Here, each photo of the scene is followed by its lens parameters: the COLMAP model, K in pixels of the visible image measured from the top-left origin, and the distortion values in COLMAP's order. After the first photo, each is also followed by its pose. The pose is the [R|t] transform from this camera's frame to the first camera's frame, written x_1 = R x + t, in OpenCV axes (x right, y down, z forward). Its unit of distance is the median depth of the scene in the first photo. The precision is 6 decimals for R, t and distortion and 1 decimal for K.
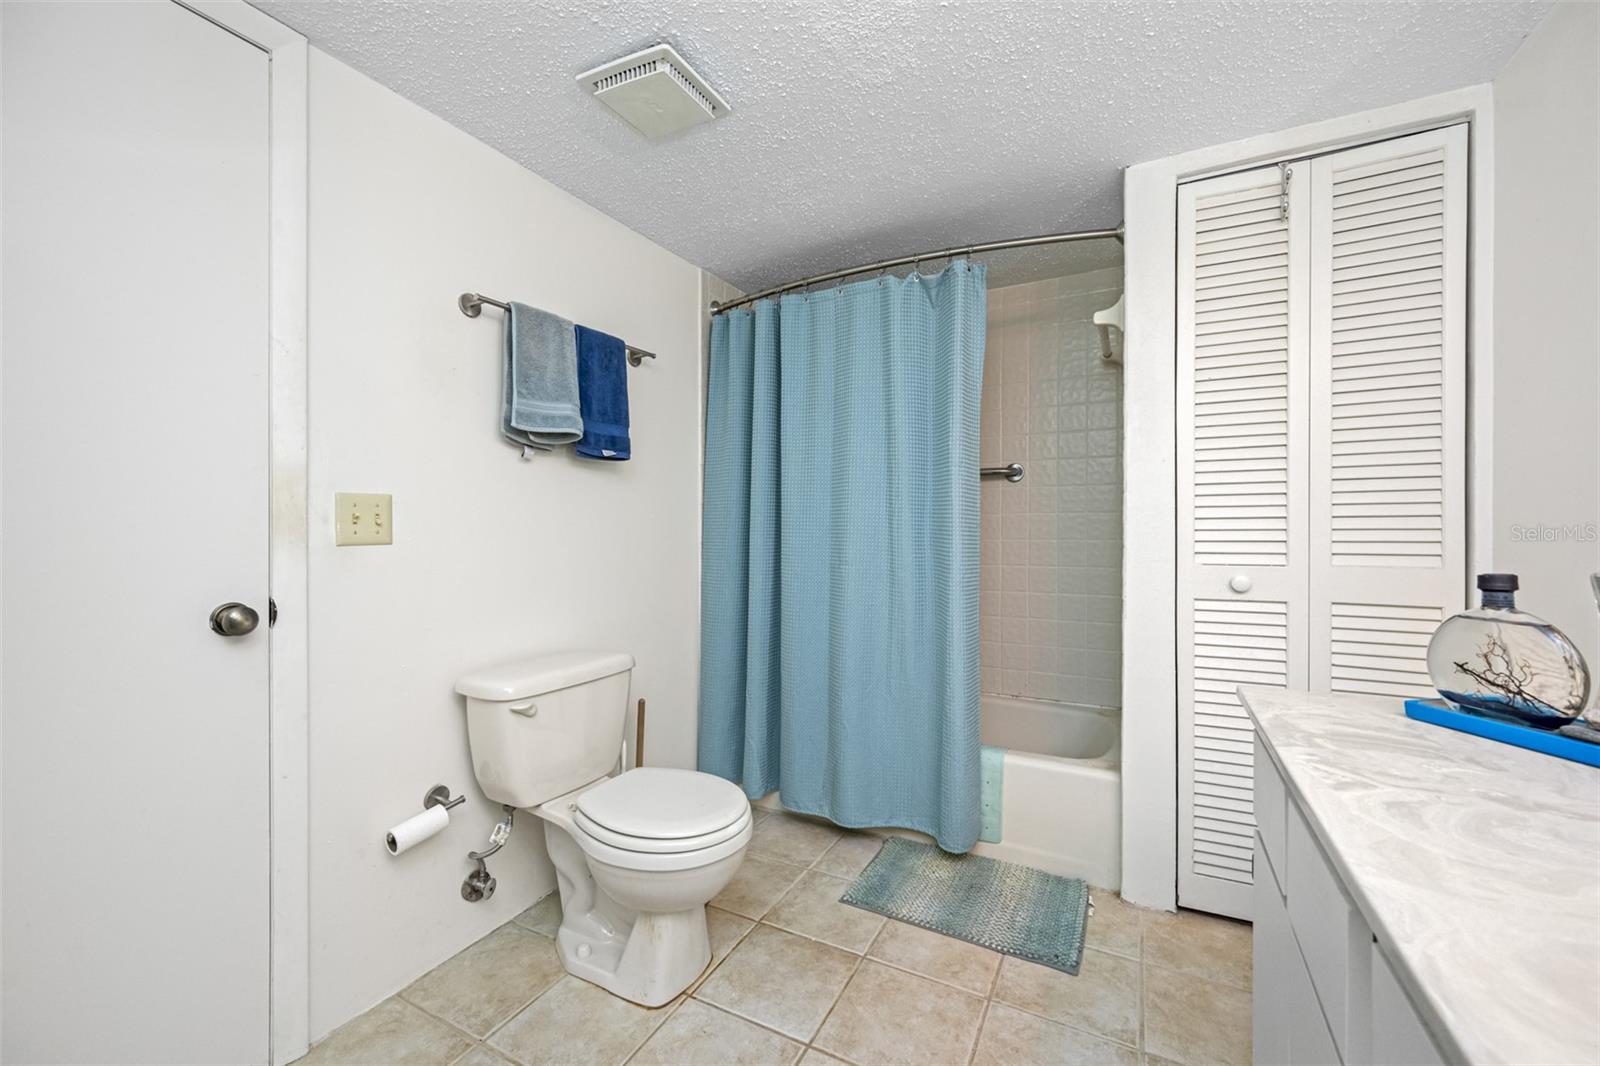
lens RADIAL K [[640.5, 0, 817.6], [0, 640.5, 529.7], [0, 0, 1]] dist [-0.001246, -0.000039]
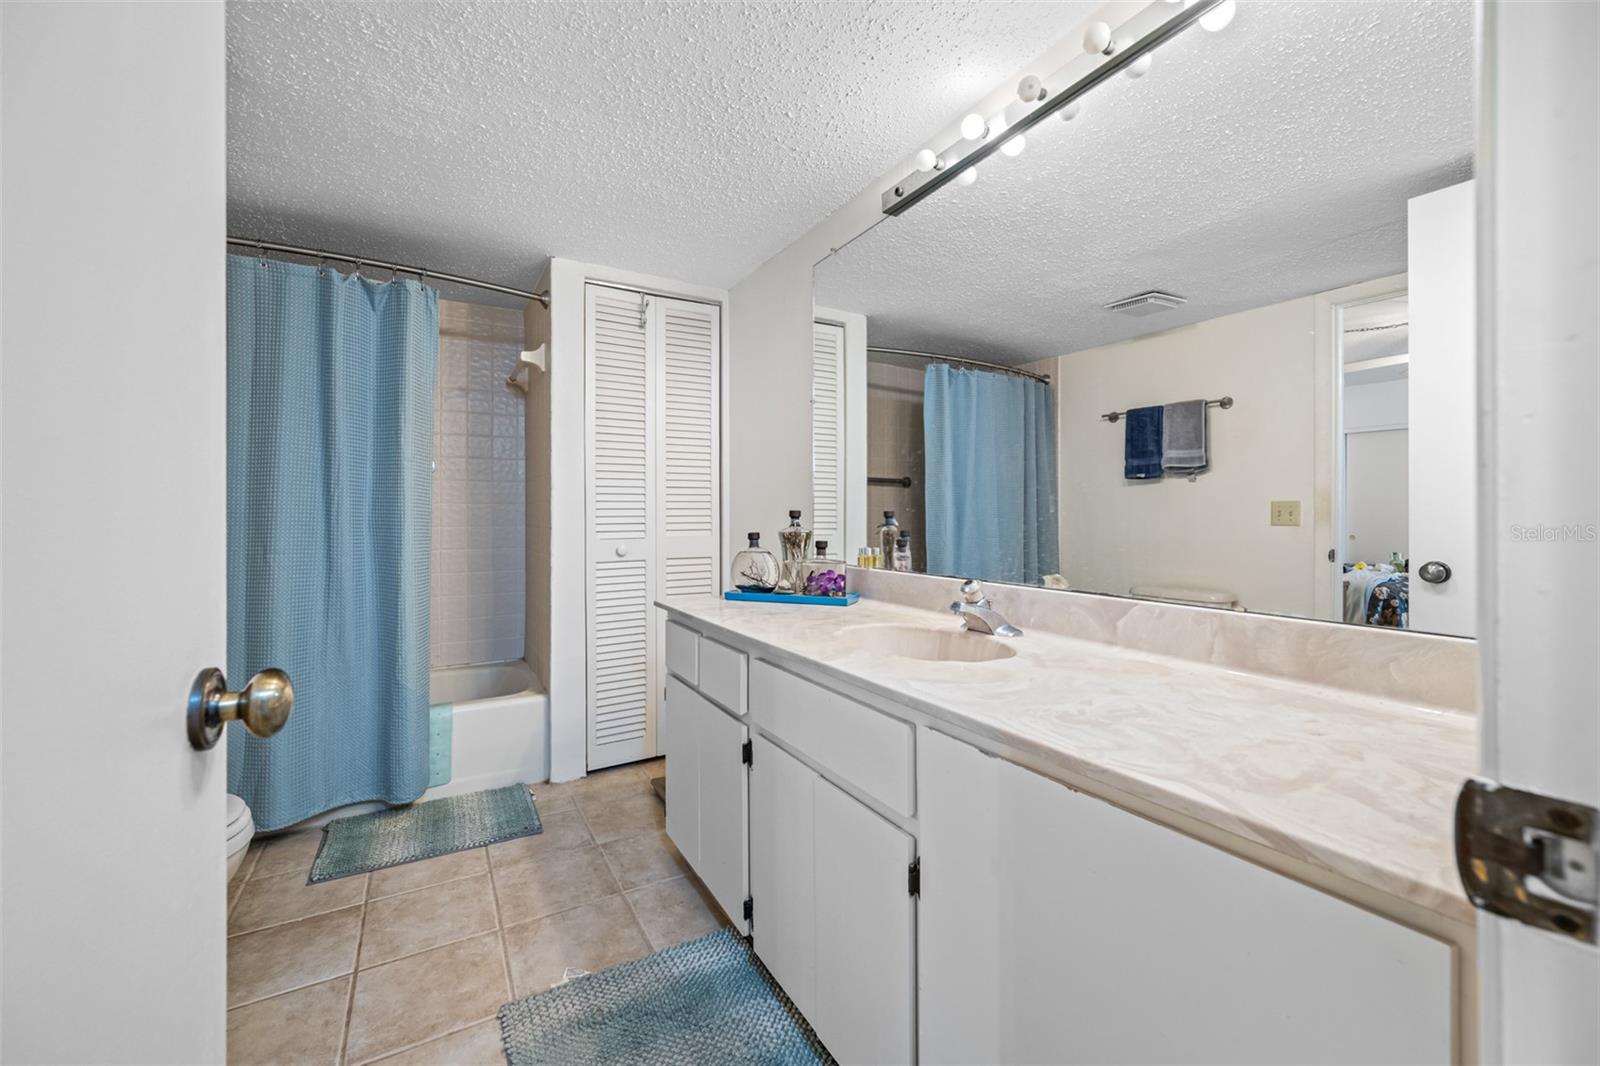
lens RADIAL K [[634.8, 0, 795.2], [0, 634.8, 524.4], [0, 0, 1]] dist [0.000155, -0.000207]
pose [[0.542240, -0.010141, 0.840162, -0.415694], [0.007010, 0.999947, 0.007546, 0.011198], [-0.840194, 0.001798, 0.542283, -0.204060]]
